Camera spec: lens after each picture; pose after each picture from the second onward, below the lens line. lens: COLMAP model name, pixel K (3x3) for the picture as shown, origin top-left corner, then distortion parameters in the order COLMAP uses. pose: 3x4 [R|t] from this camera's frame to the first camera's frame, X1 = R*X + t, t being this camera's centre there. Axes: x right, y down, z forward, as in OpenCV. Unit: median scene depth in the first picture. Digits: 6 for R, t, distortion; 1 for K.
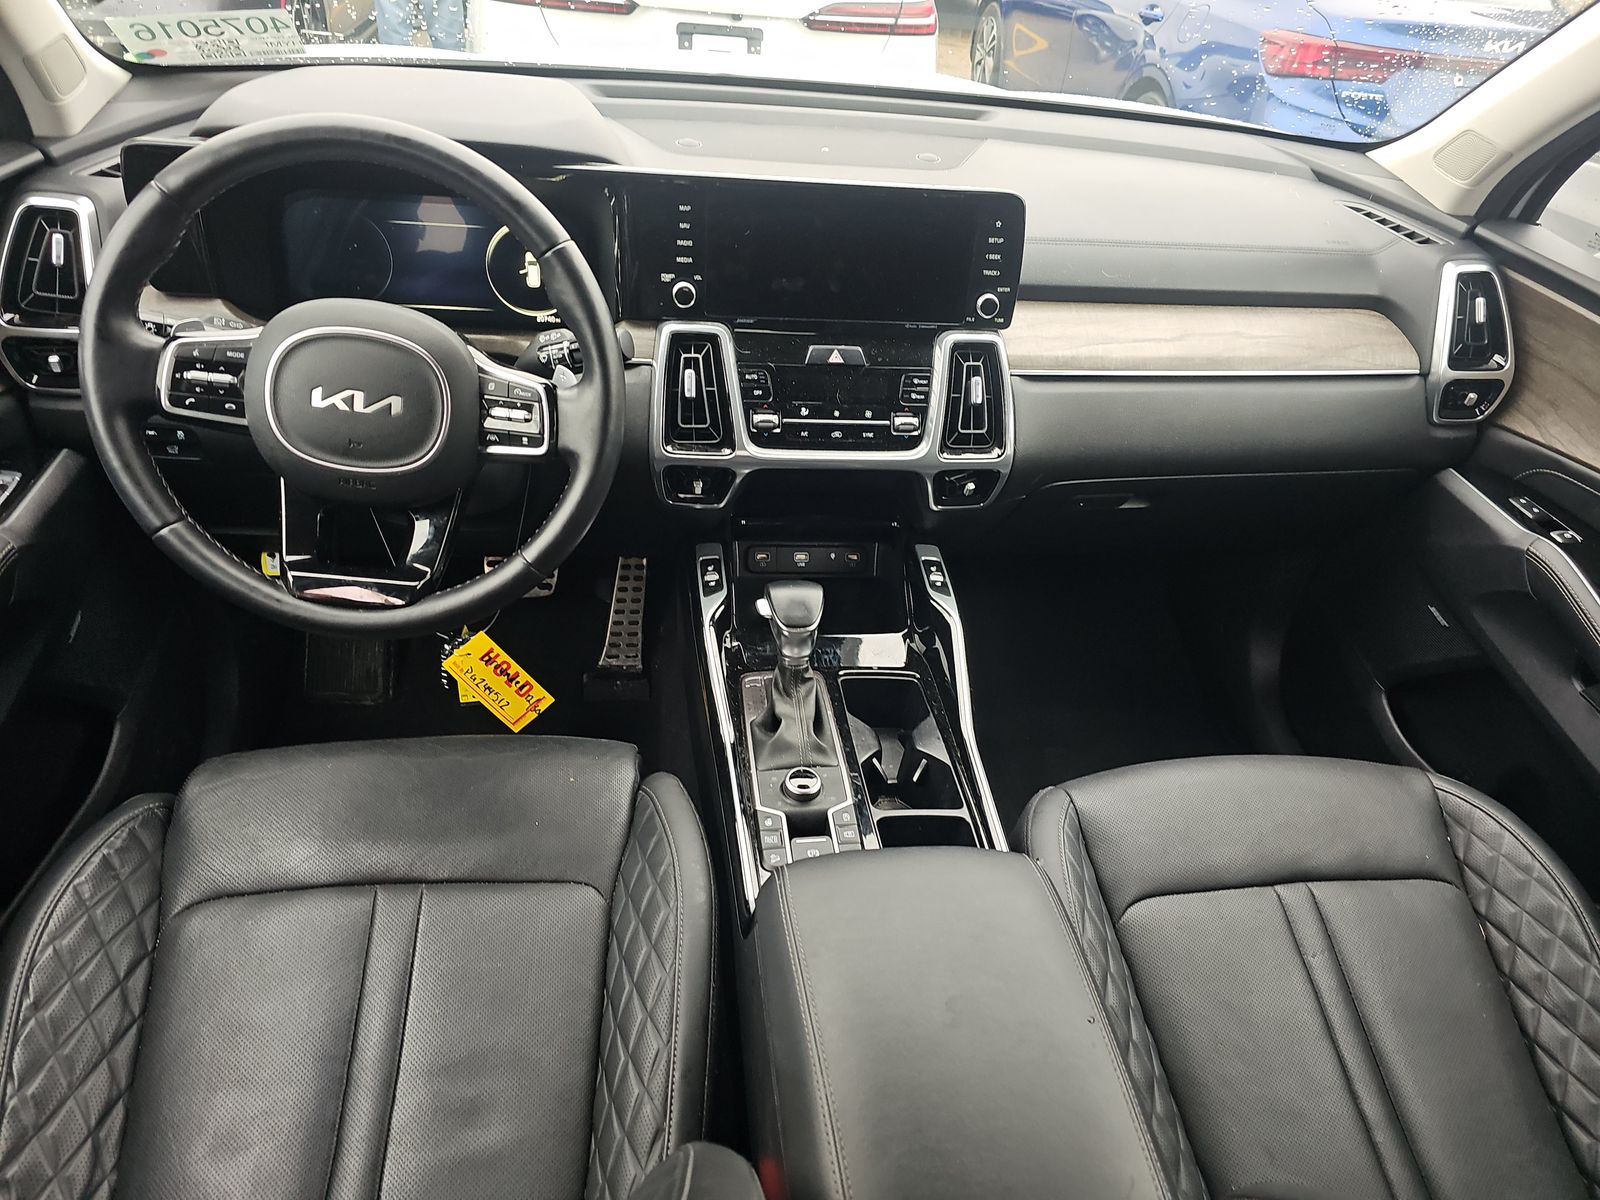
lens RADIAL K [[1000.7, 0, 800.0], [0, 1000.7, 600.0], [0, 0, 1]] dist [0.061722, -0.051412]
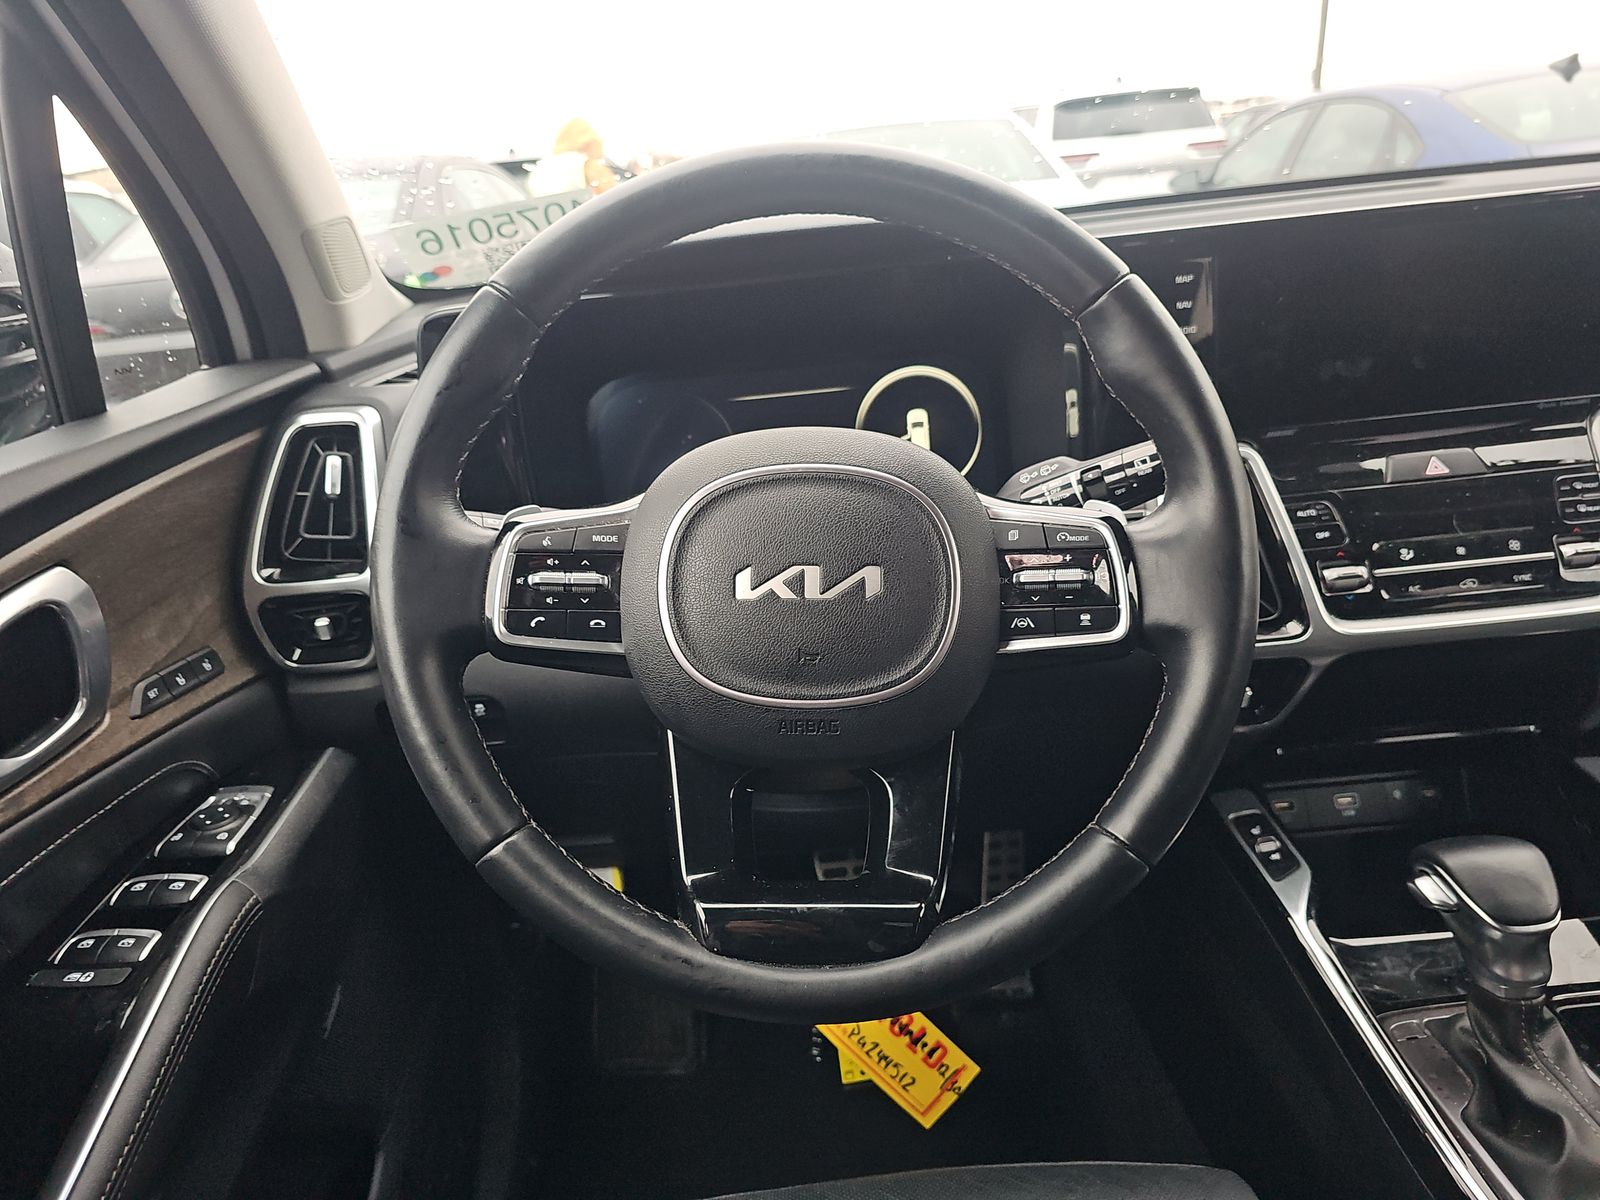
lens RADIAL K [[1021.8, 0, 792.0], [0, 1021.8, 599.7], [0, 0, 1]] dist [-0.005475, 0.000178]
pose [[0.978967, -0.135097, -0.152881, -0.302034], [0.088881, 0.956910, -0.276449, -0.024605], [0.183641, 0.257046, 0.948790, 0.382645]]
